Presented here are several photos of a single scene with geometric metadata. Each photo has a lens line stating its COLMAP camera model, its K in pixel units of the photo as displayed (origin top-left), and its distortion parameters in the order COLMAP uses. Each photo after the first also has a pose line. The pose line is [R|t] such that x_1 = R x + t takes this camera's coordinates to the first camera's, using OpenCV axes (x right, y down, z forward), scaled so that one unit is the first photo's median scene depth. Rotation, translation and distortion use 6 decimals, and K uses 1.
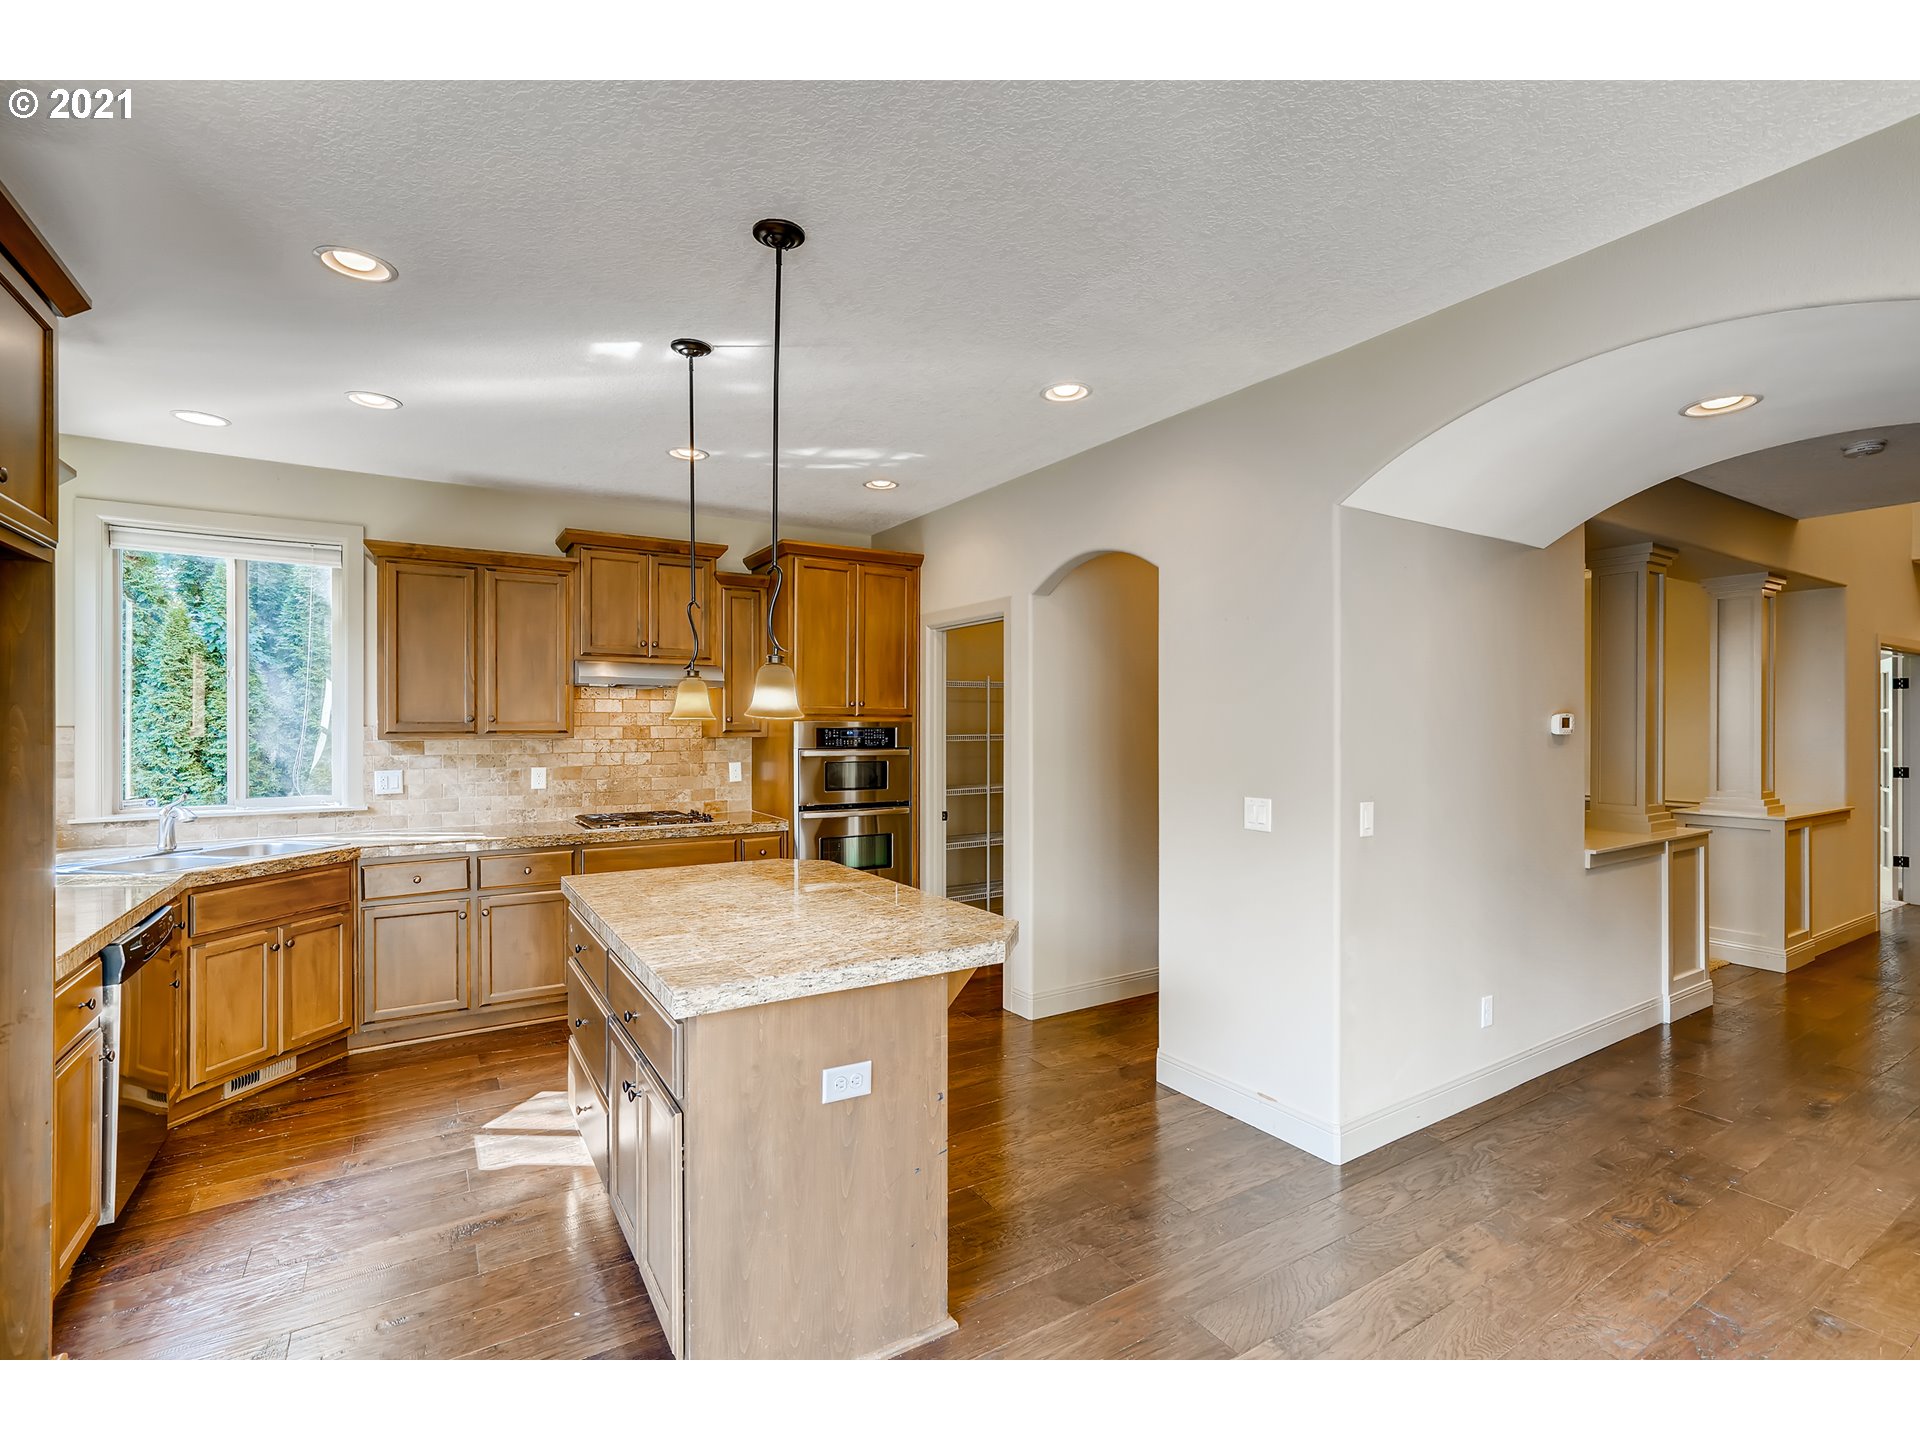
lens RADIAL K [[885.9, 0, 965.5], [0, 885.9, 724.1], [0, 0, 1]] dist [-0.018445, 0.013199]
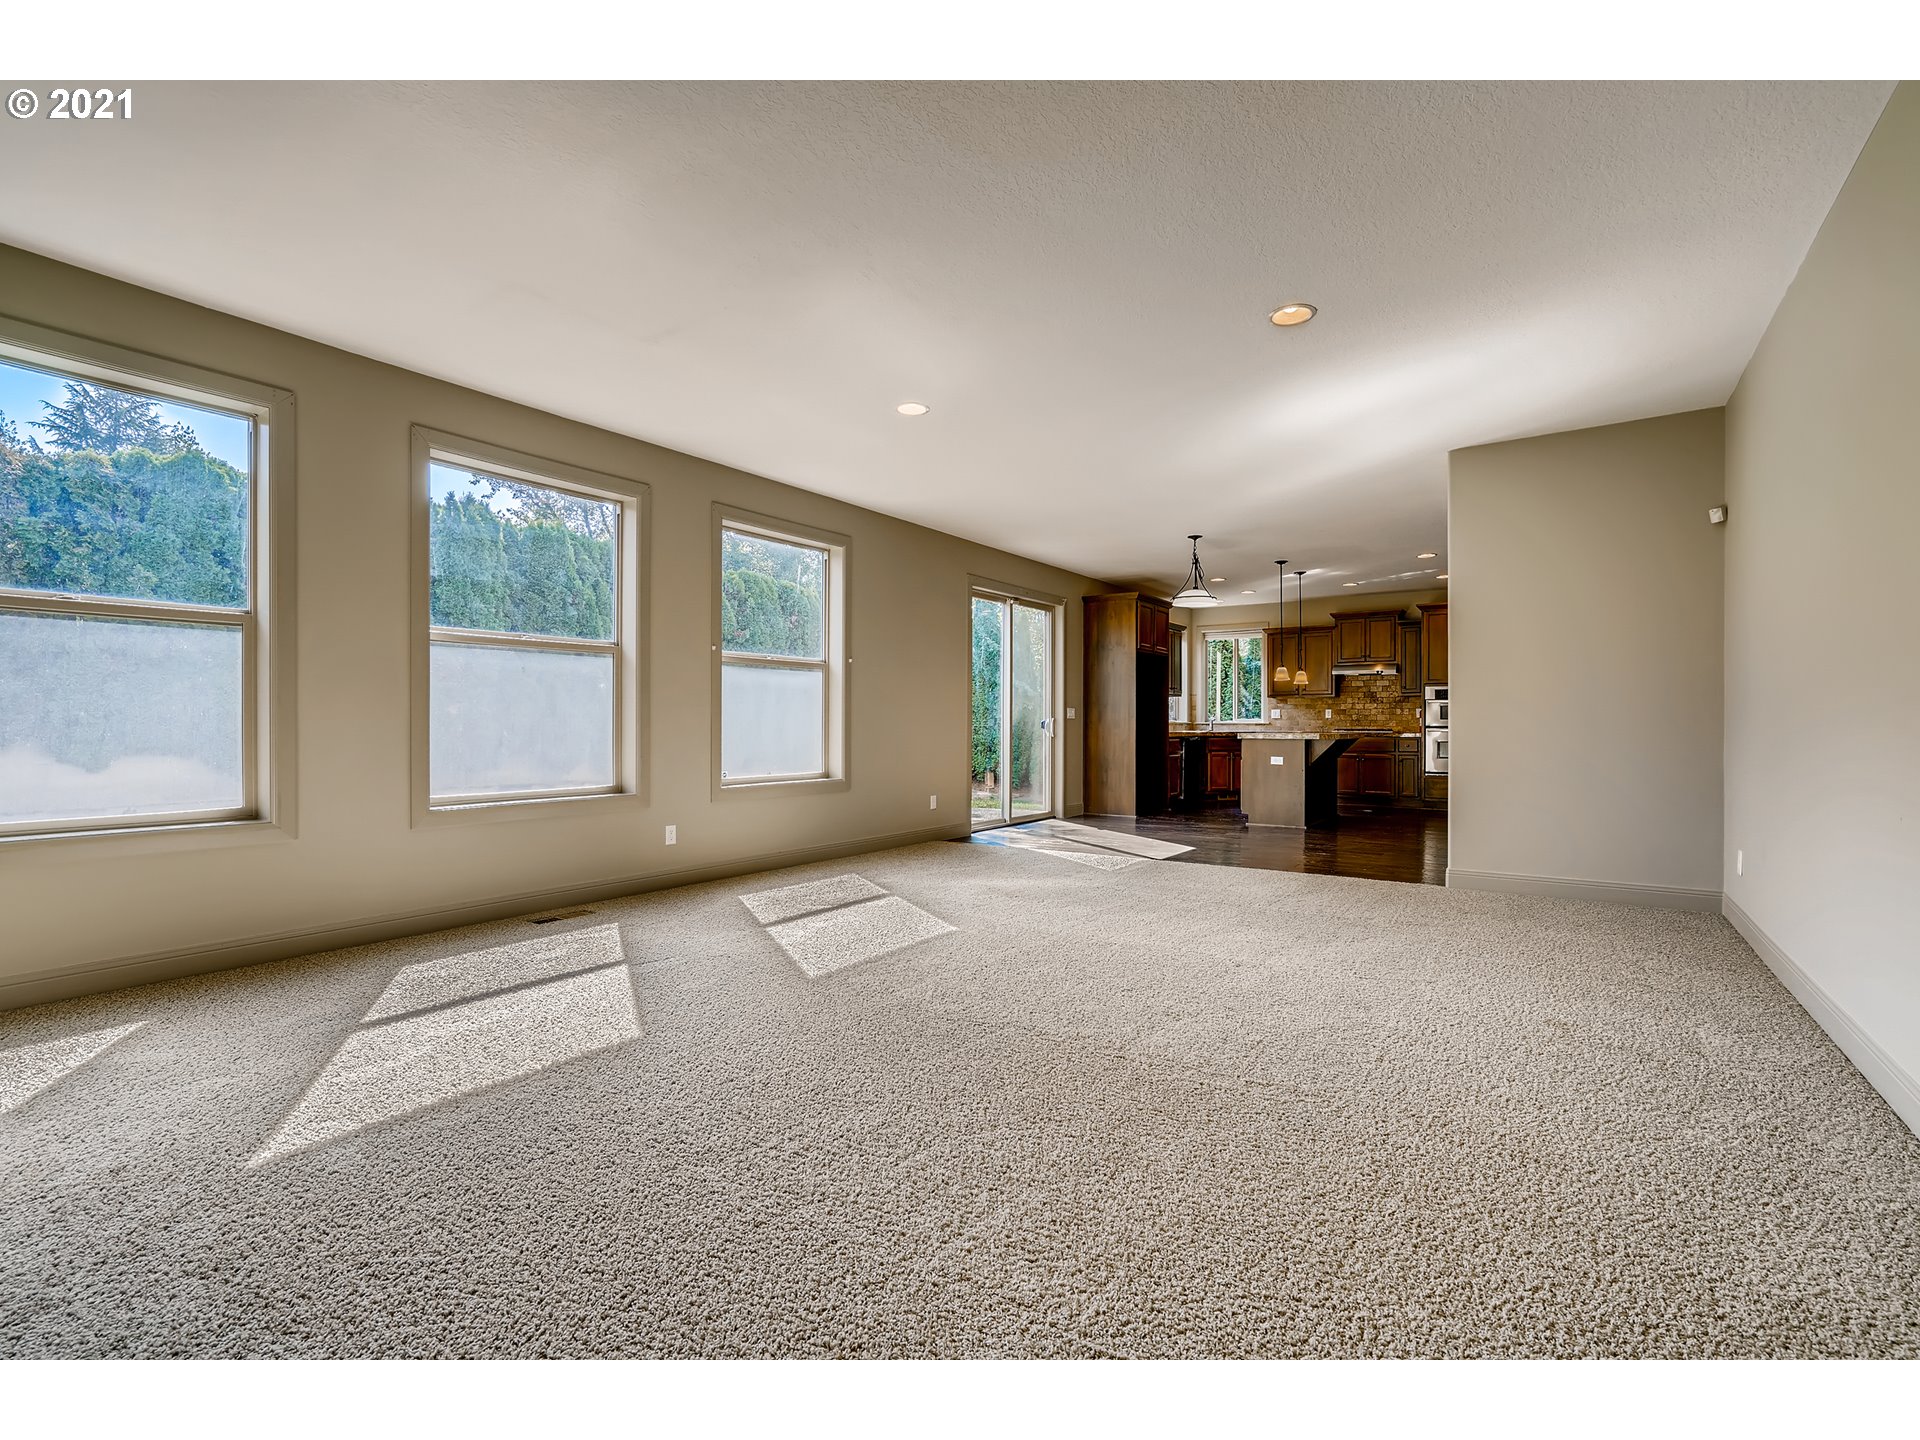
lens RADIAL K [[885.9, 0, 957.4], [0, 885.9, 721.9], [0, 0, 1]] dist [-0.018445, 0.013199]
pose [[0.387268, -0.004014, -0.921958, 1.457344], [-0.003329, 0.999978, -0.005752, 0.105707], [0.921961, 0.005296, 0.387246, -0.960488]]
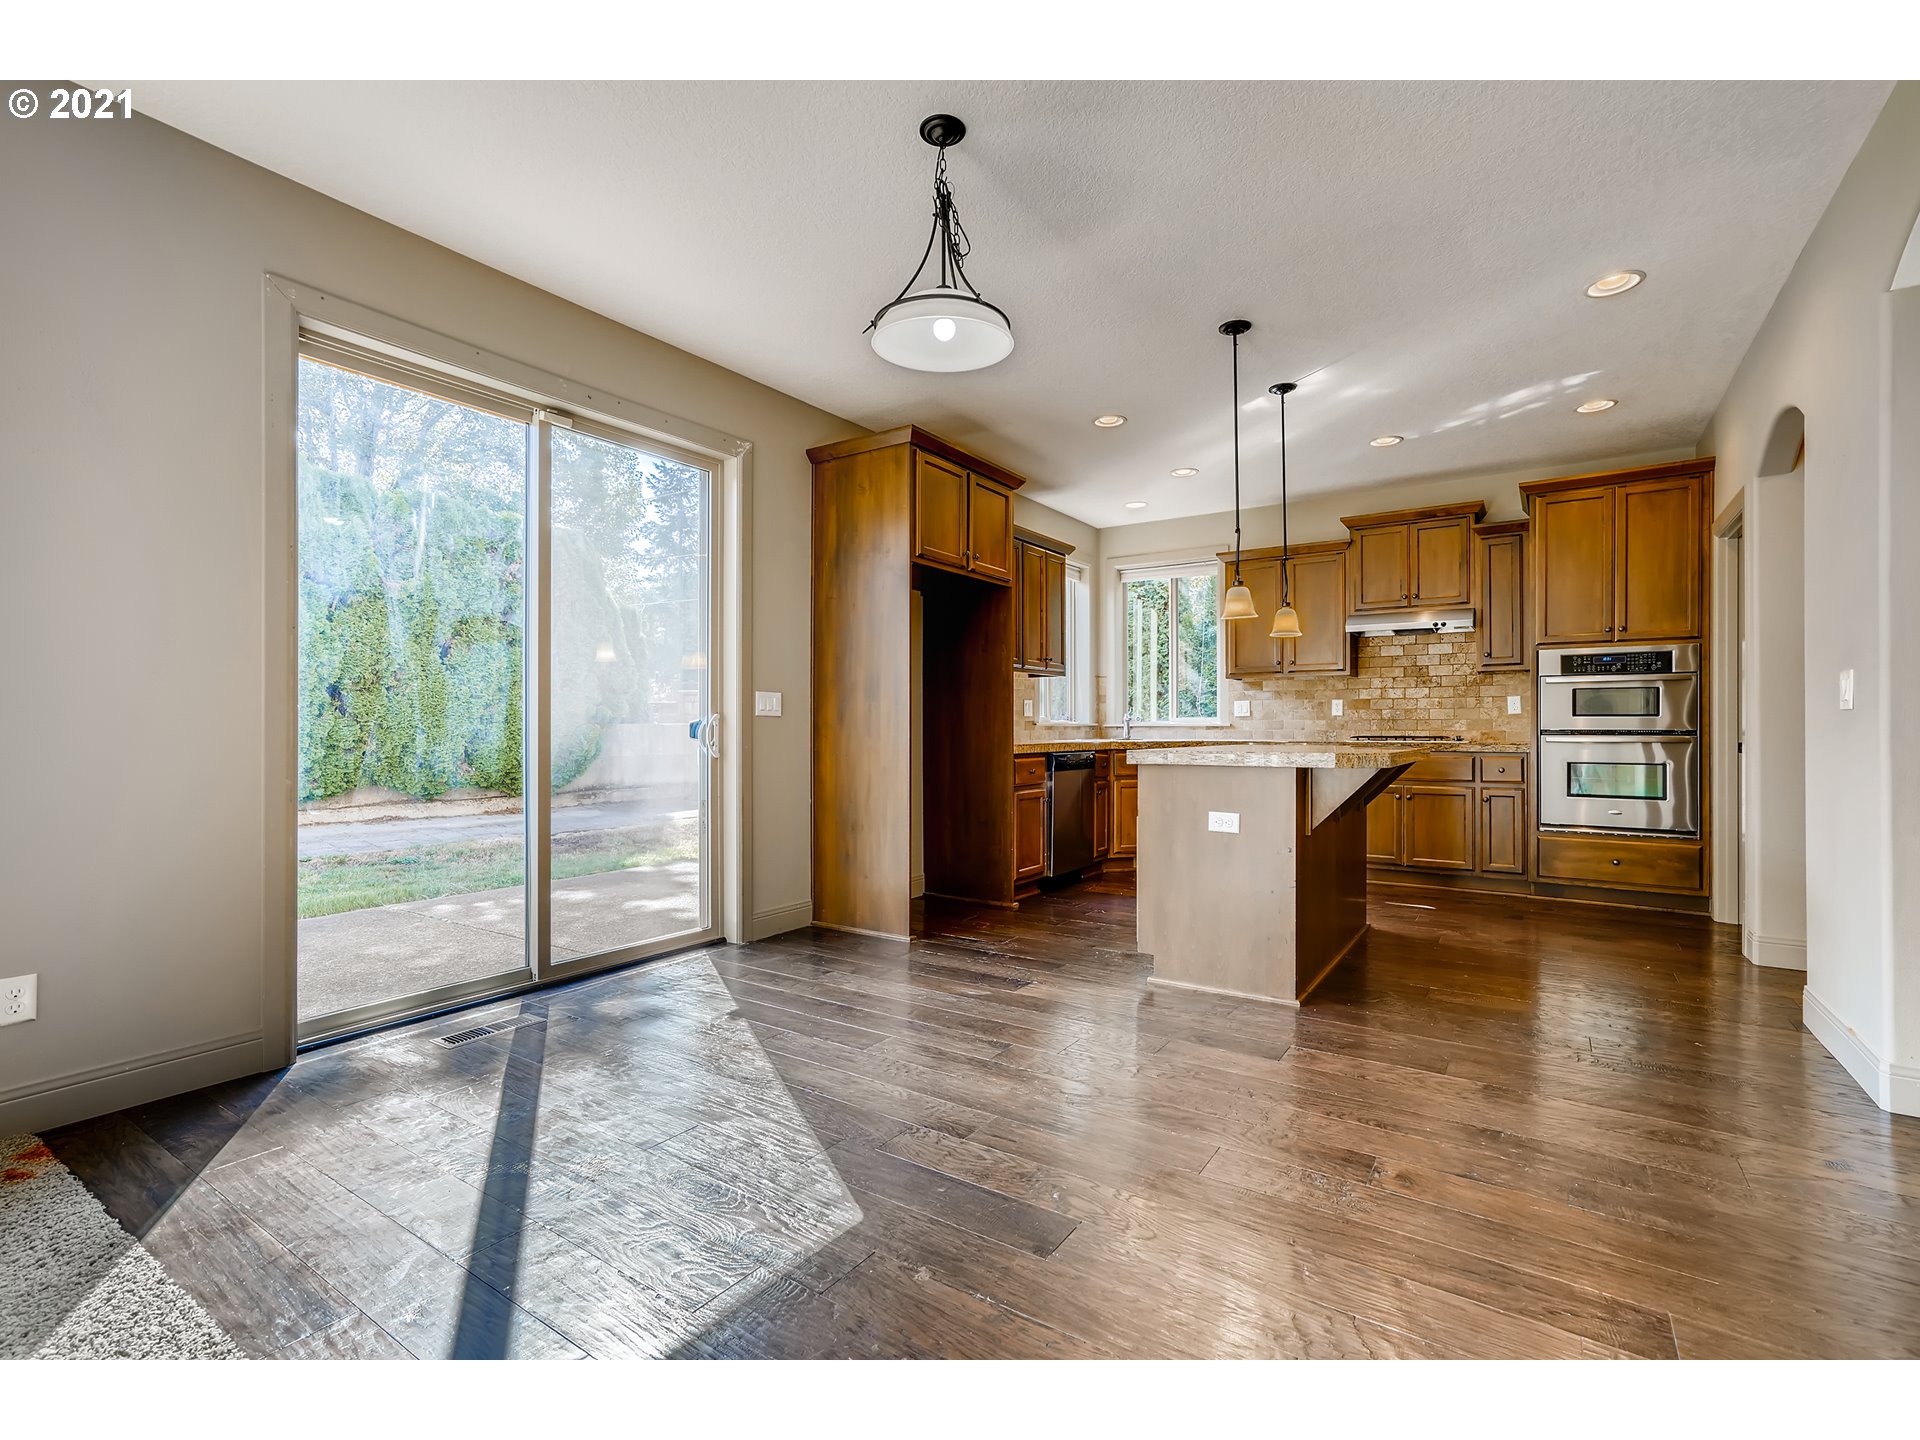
lens RADIAL K [[885.9, 0, 958.0], [0, 885.9, 727.0], [0, 0, 1]] dist [-0.018445, 0.013199]
pose [[0.398276, -0.004266, -0.917256, 0.538815], [0.000652, 0.999990, -0.004367, 0.100012], [0.917265, 0.001142, 0.398275, -0.066958]]
